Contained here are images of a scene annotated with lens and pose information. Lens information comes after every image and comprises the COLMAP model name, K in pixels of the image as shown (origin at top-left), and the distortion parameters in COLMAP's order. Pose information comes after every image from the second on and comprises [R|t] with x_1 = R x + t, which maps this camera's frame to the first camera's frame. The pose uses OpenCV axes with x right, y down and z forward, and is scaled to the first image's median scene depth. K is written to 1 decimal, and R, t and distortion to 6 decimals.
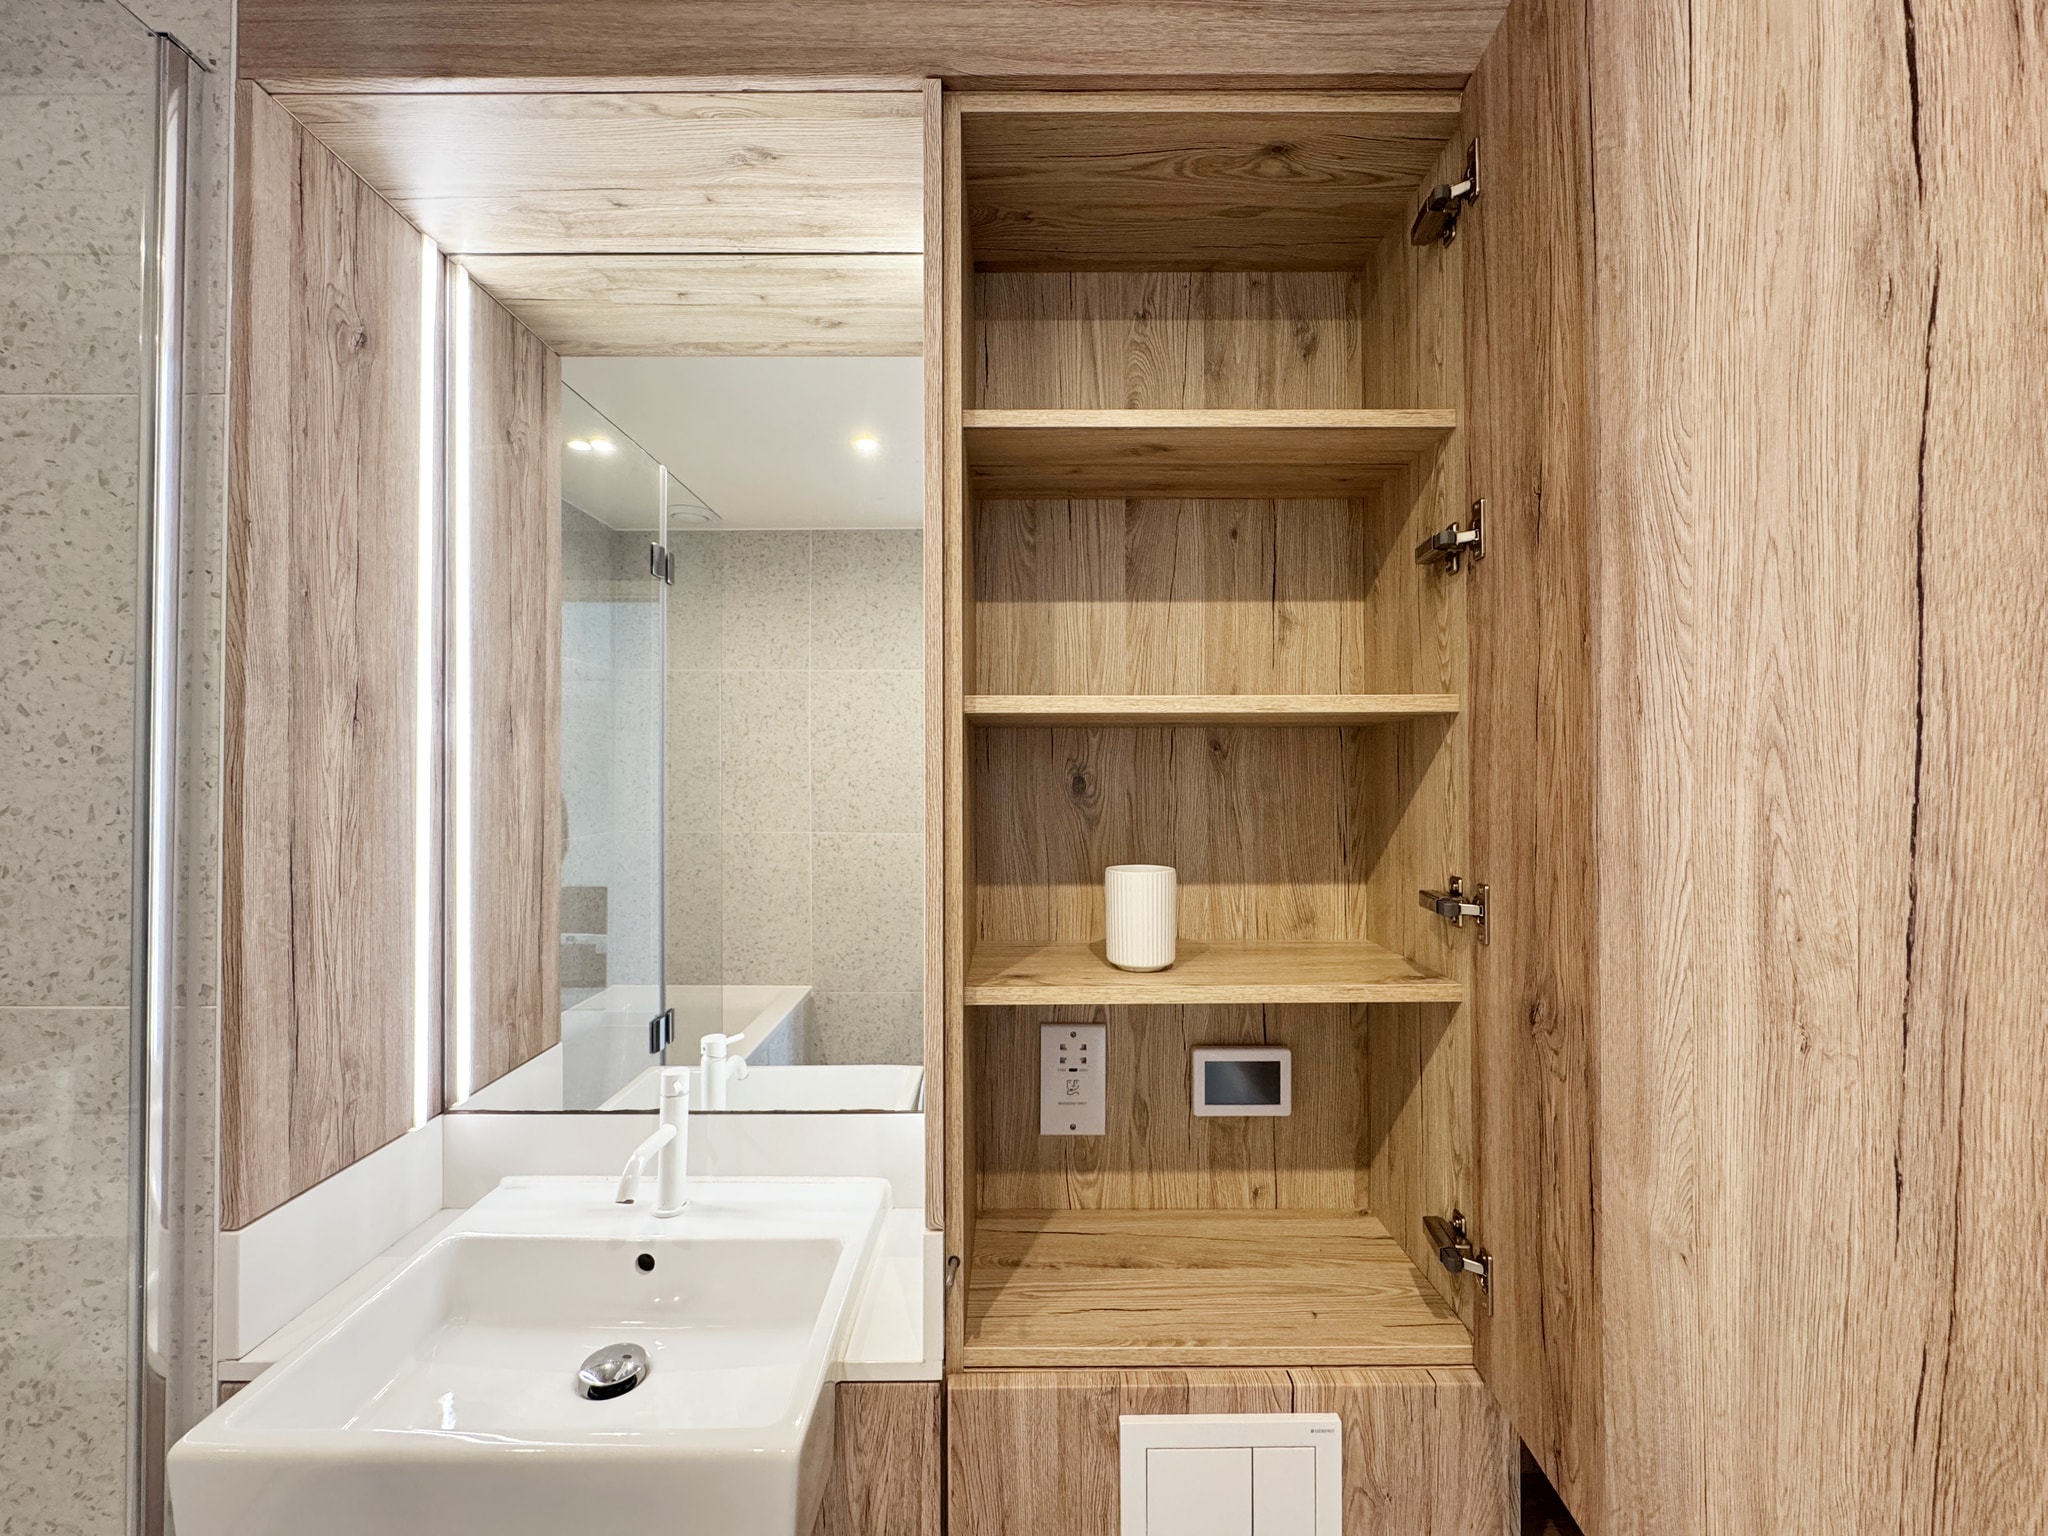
lens RADIAL K [[816.9, 0, 1019.2], [0, 816.9, 766.8], [0, 0, 1]] dist [-0.003756, 0.000819]
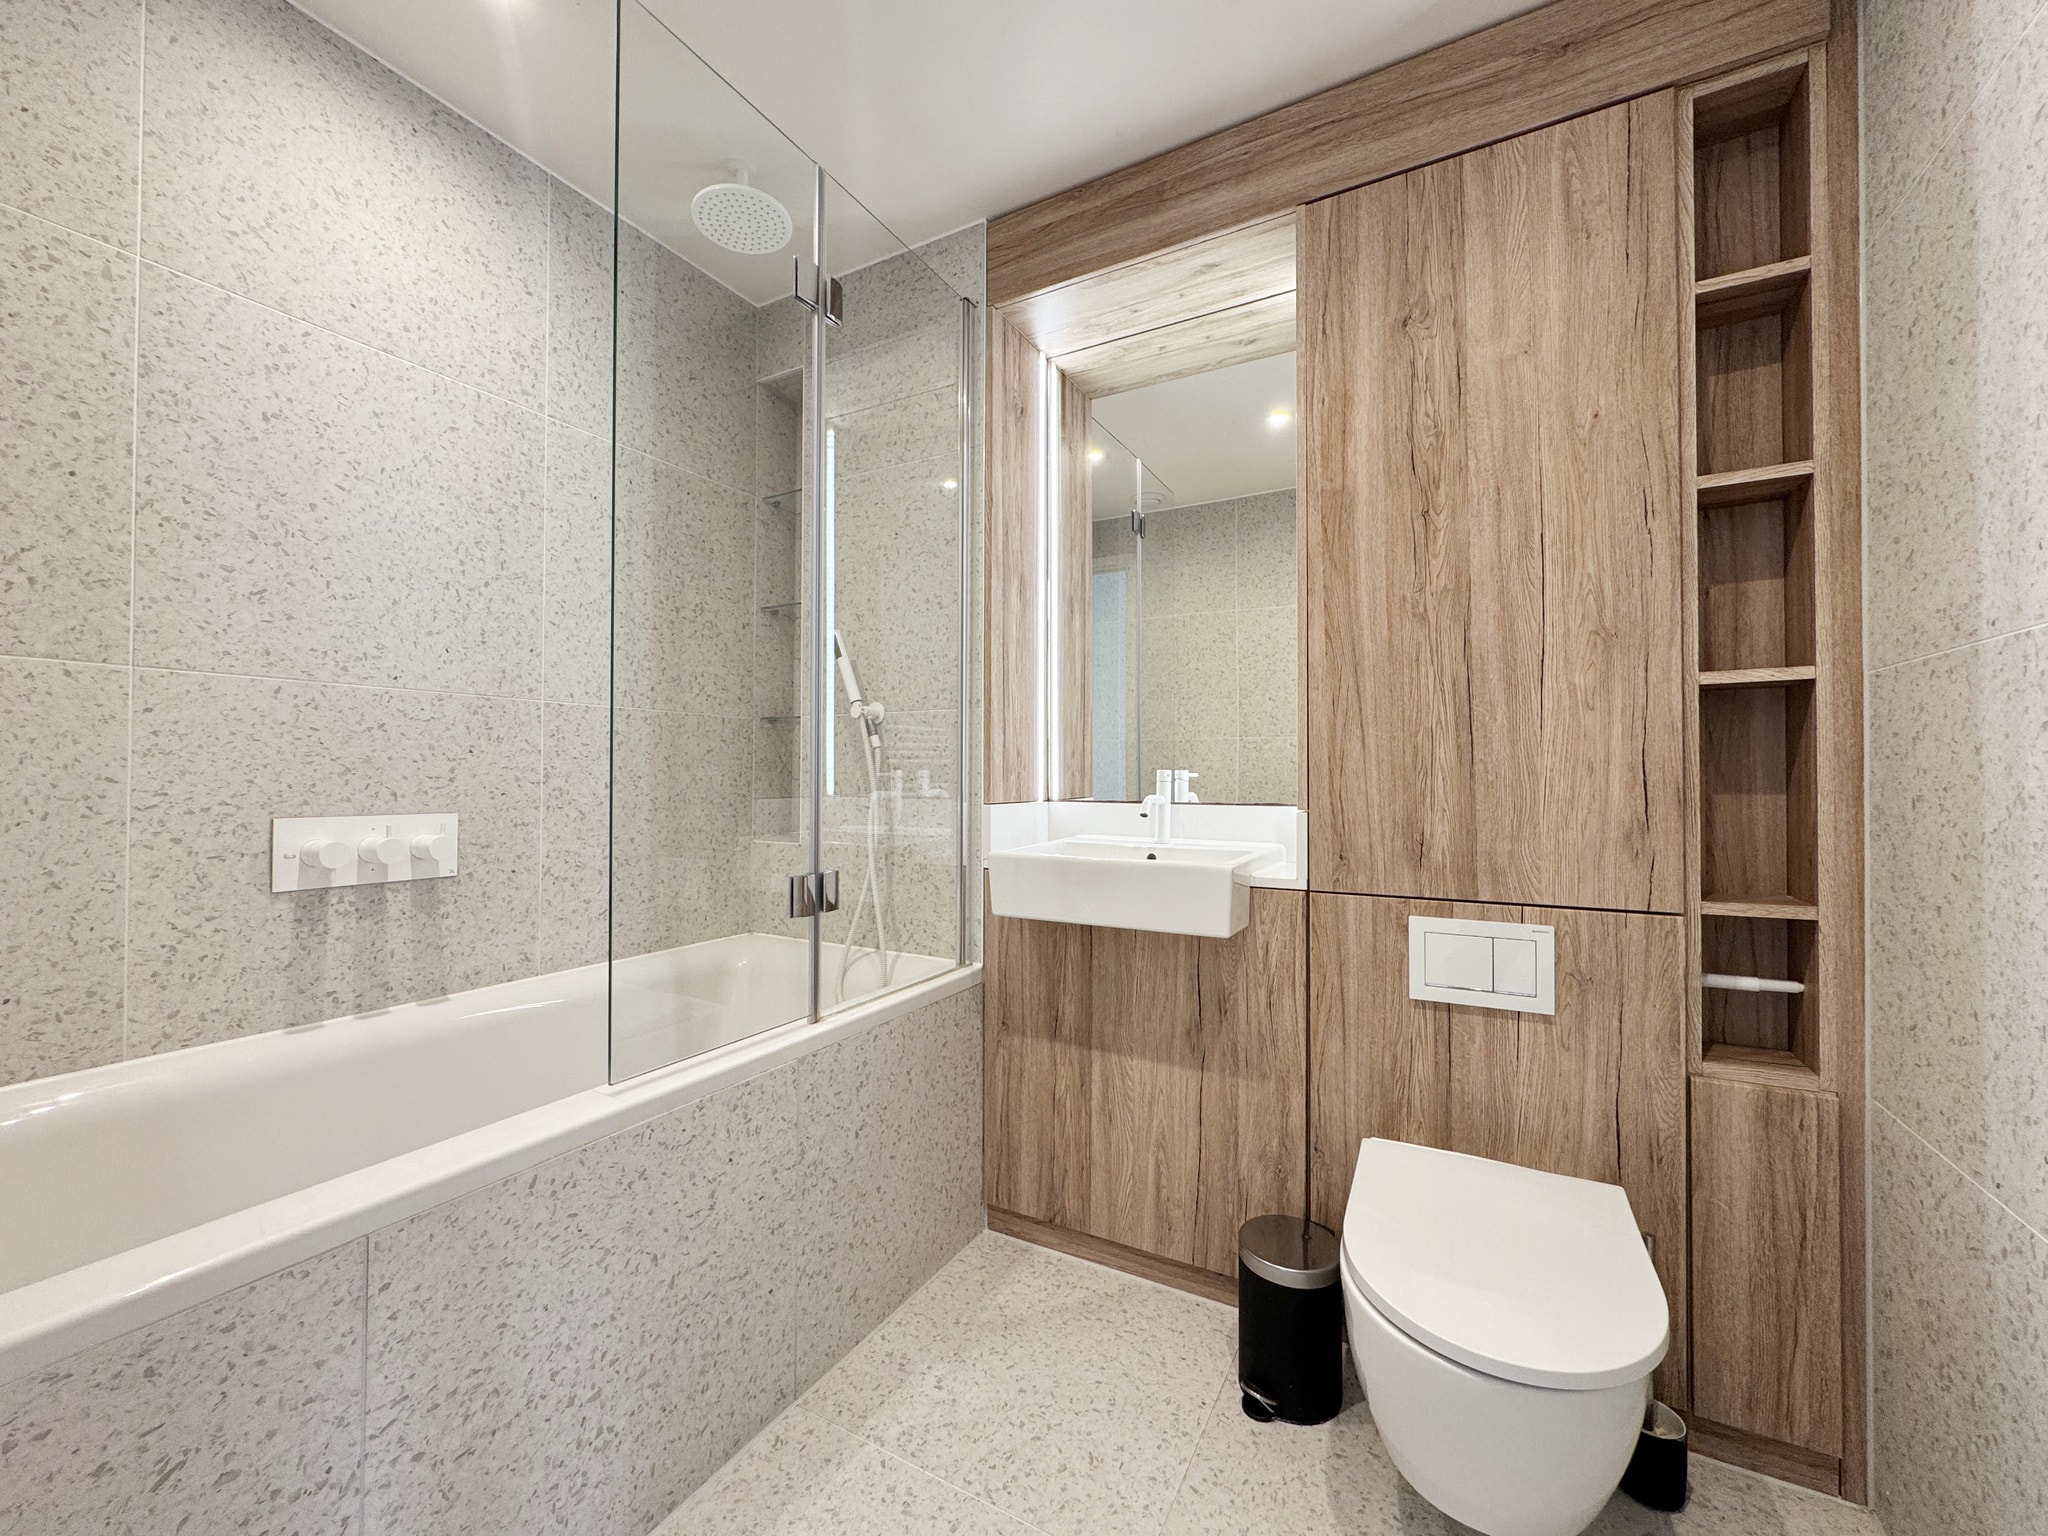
lens RADIAL K [[816.9, 0, 1021.6], [0, 816.9, 771.9], [0, 0, 1]] dist [-0.003756, 0.000819]
pose [[0.873518, -0.000322, -0.486791, 0.228289], [0.002936, 0.999985, 0.004606, 0.422132], [0.486782, -0.005452, 0.873506, -0.895881]]
